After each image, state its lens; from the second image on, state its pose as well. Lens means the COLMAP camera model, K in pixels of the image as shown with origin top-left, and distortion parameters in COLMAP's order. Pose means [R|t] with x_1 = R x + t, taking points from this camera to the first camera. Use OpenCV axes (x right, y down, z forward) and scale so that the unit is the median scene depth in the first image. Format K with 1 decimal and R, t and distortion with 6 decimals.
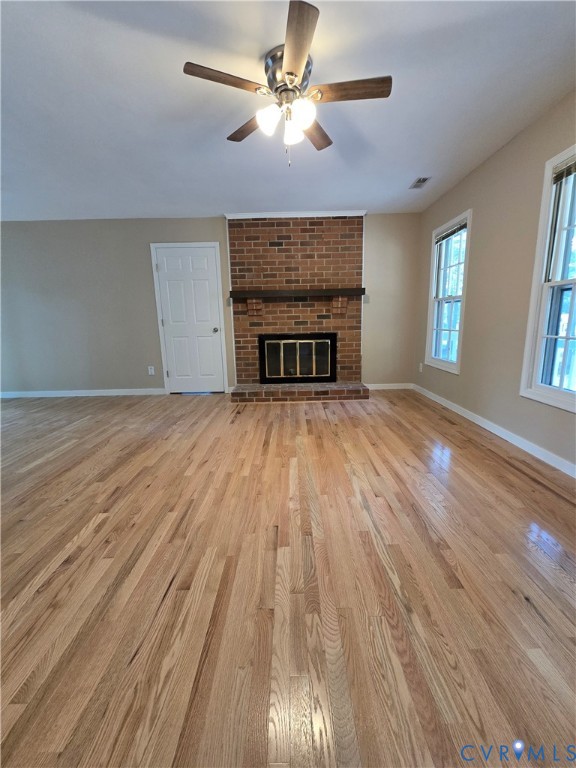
lens RADIAL K [[313.6, 0, 293.1], [0, 313.6, 381.8], [0, 0, 1]] dist [-0.001703, 0.000025]
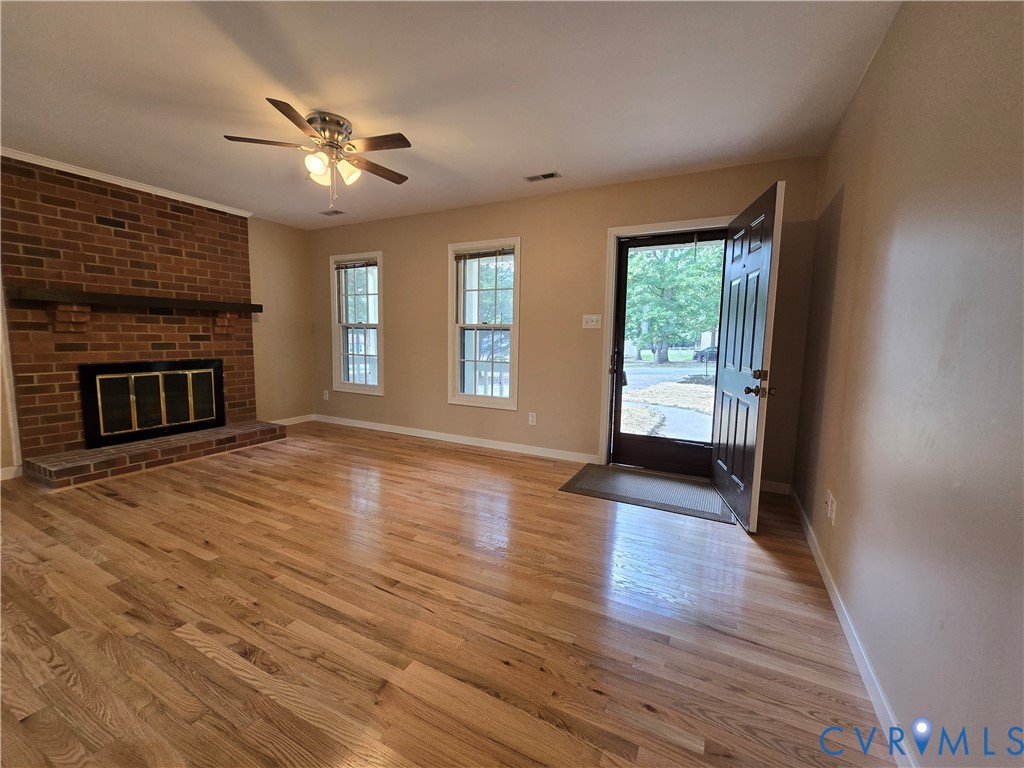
lens RADIAL K [[418.1, 0, 509.2], [0, 418.1, 379.6], [0, 0, 1]] dist [-0.001703, 0.000025]
pose [[0.468590, -0.061691, 0.881259, -0.436112], [0.143559, 0.989617, -0.007058, -0.004131], [-0.871673, 0.129820, 0.472581, -0.057488]]
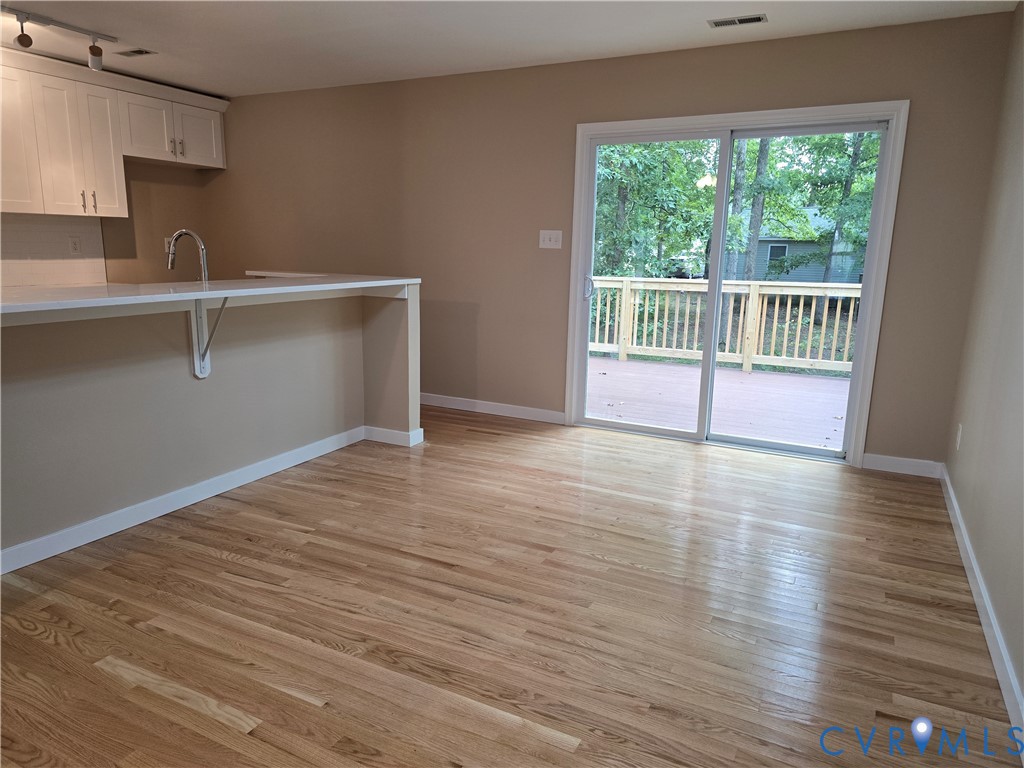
lens RADIAL K [[682.8, 0, 511.1], [0, 682.8, 395.2], [0, 0, 1]] dist [0.064259, -0.060172]
pose [[-0.469536, 0.200750, -0.859788, -0.217557], [-0.180995, 0.931241, 0.316276, -0.231876], [0.864162, 0.304120, -0.400917, 0.930710]]
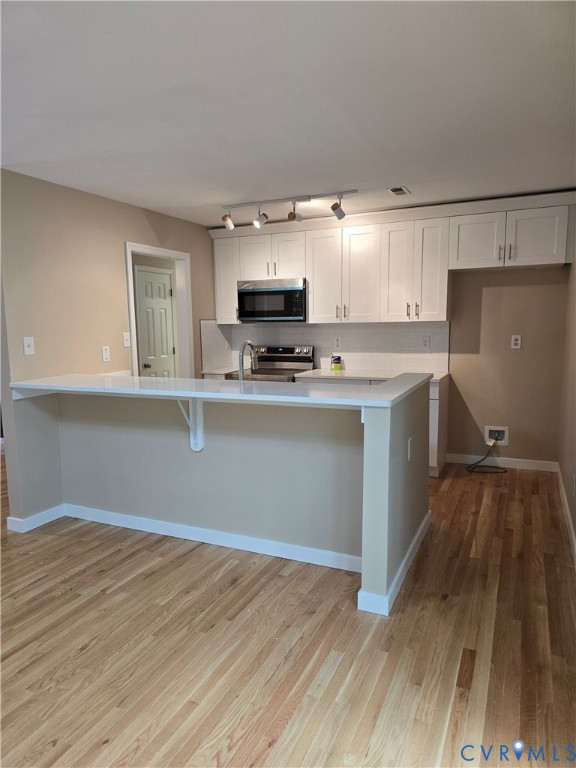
lens RADIAL K [[518.1, 0, 279.5], [0, 518.1, 387.2], [0, 0, 1]] dist [0.090109, -0.120041]
pose [[-0.897835, -0.023018, 0.439730, -1.192907], [0.118338, 0.949281, 0.291311, -0.244405], [-0.424133, 0.313586, -0.849573, 0.891891]]
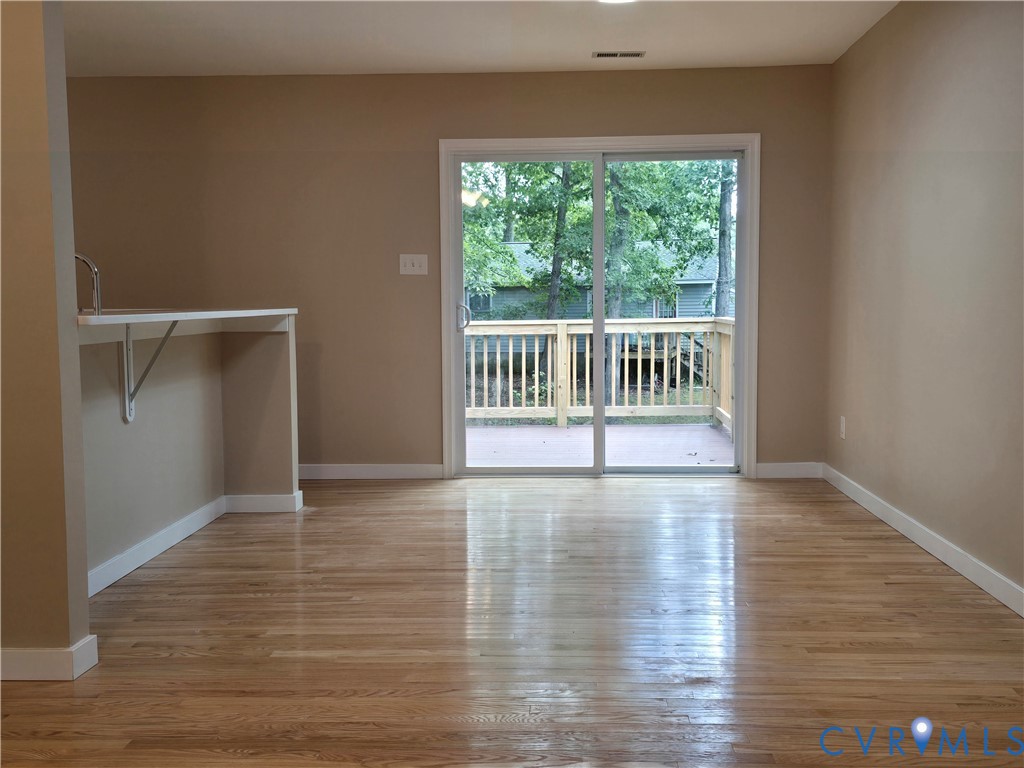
lens RADIAL K [[1085.5, 0, 524.4], [0, 1085.5, 410.6], [0, 0, 1]] dist [0.168872, -0.378400]
pose [[-0.054737, 0.119099, -0.991372, 0.289215], [-0.185778, 0.974310, 0.127307, -0.151956], [0.981066, 0.191143, -0.031205, 0.705965]]
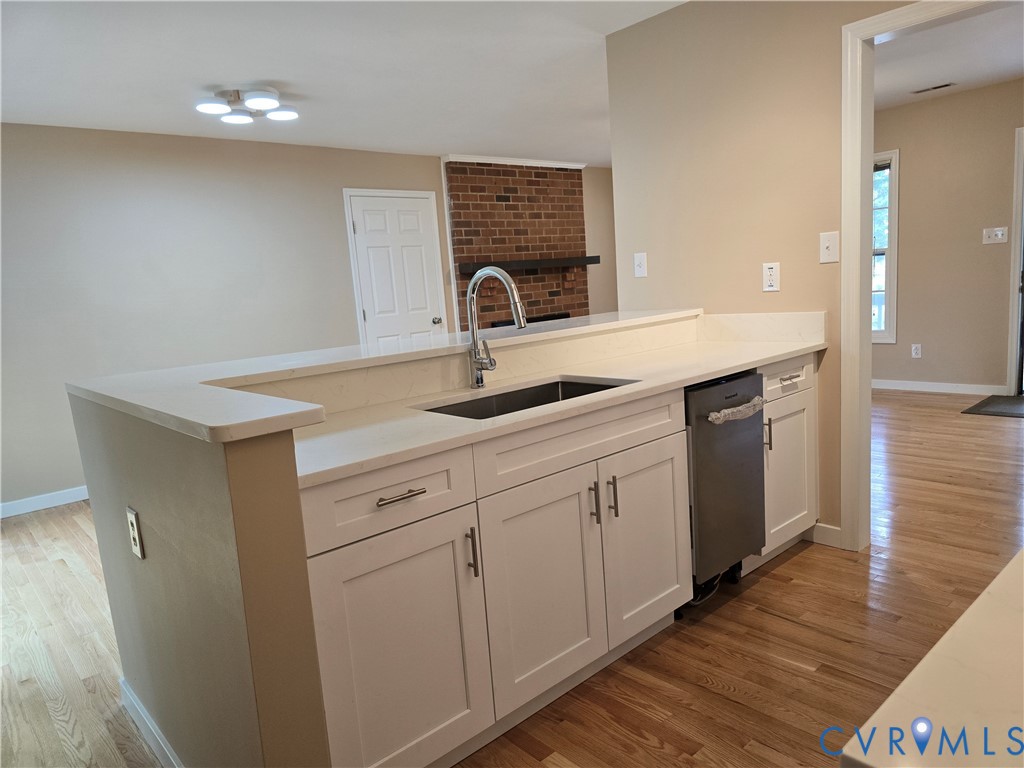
lens RADIAL K [[690.8, 0, 524.2], [0, 690.8, 388.0], [0, 0, 1]] dist [0.090109, -0.120041]
pose [[0.748580, -0.137189, 0.648696, -1.127358], [0.186926, 0.982342, -0.007957, 0.019707], [-0.636150, 0.127215, 0.761006, -0.215694]]
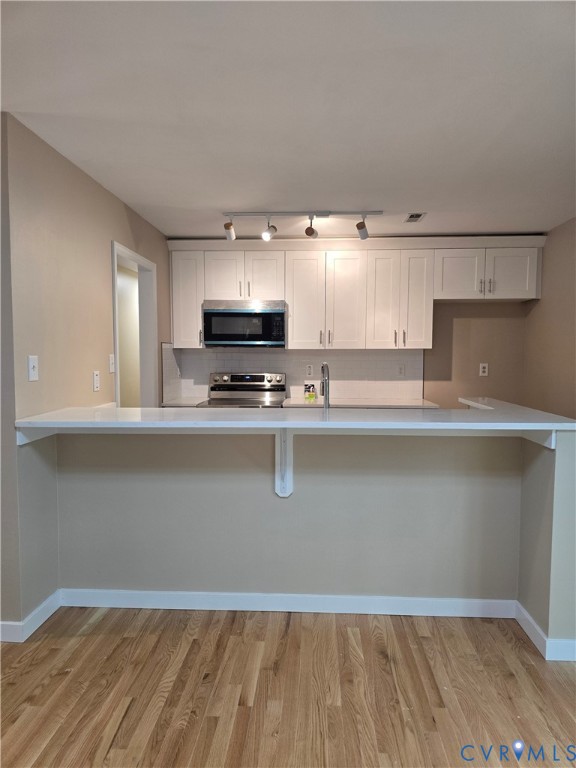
lens RADIAL K [[519.4, 0, 288.0], [0, 519.4, 384.0], [0, 0, 1]] dist [0.067968, -0.061129]
pose [[-0.997457, 0.013969, 0.069895, -0.786088], [0.031125, 0.967533, 0.250819, -0.232565], [-0.064122, 0.252357, -0.965507, 0.888859]]
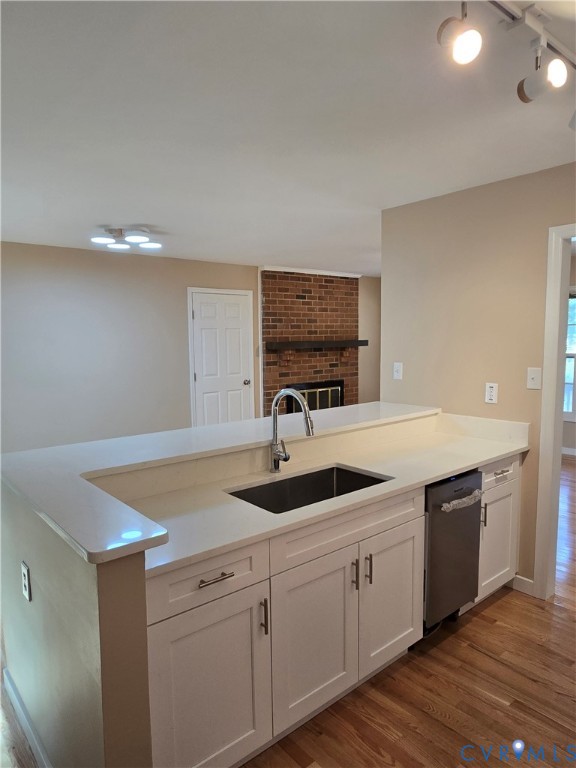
lens RADIAL K [[509.9, 0, 299.5], [0, 509.9, 386.5], [0, 0, 1]] dist [0.000512, 0.001216]
pose [[0.764599, -0.053455, 0.642286, -1.131280], [0.121544, 0.990633, -0.062244, -0.046921], [-0.632942, 0.125657, 0.763934, -0.228588]]
